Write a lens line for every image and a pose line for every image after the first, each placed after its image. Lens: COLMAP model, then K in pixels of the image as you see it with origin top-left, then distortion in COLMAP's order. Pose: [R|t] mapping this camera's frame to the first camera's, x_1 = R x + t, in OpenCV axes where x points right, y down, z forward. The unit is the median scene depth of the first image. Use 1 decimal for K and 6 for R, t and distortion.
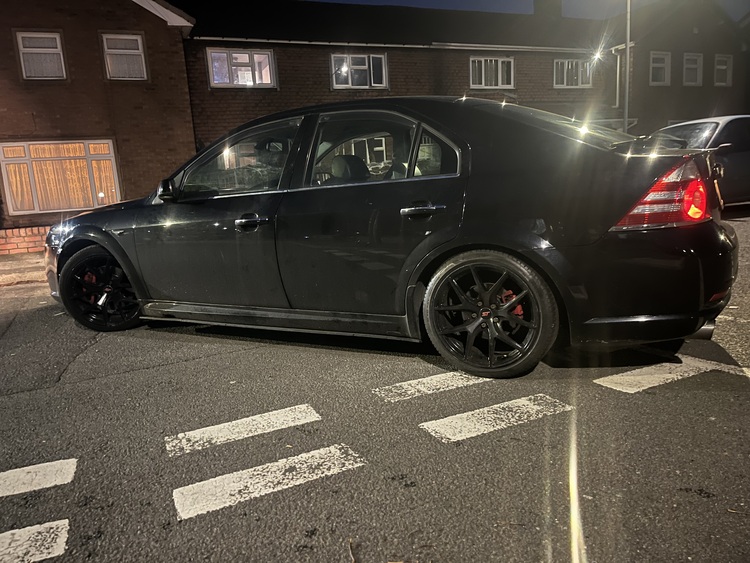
lens RADIAL K [[578.2, 0, 360.6], [0, 578.2, 281.3], [0, 0, 1]] dist [0.108114, -0.145273]
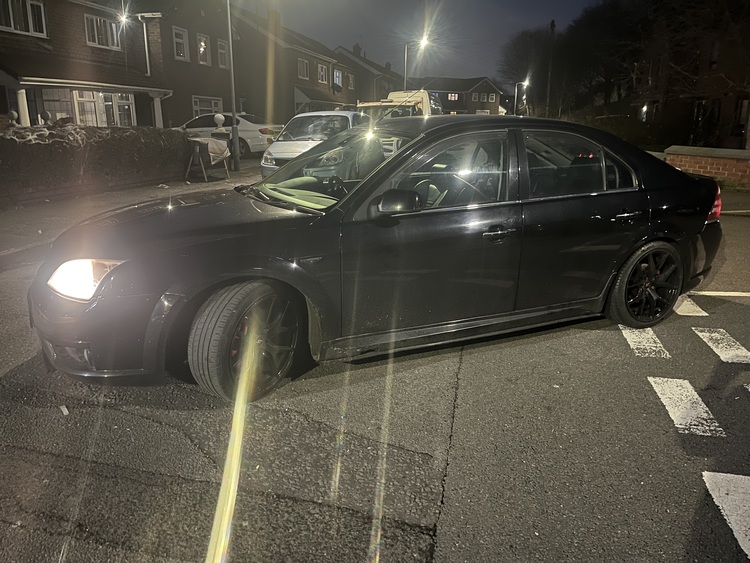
lens RADIAL K [[578.2, 0, 360.6], [0, 578.2, 281.3], [0, 0, 1]] dist [0.108114, -0.145273]
pose [[0.579775, -0.153056, 0.800272, -1.212095], [0.096841, 0.988180, 0.118836, -0.174129], [-0.809001, 0.008600, 0.587744, 0.629119]]
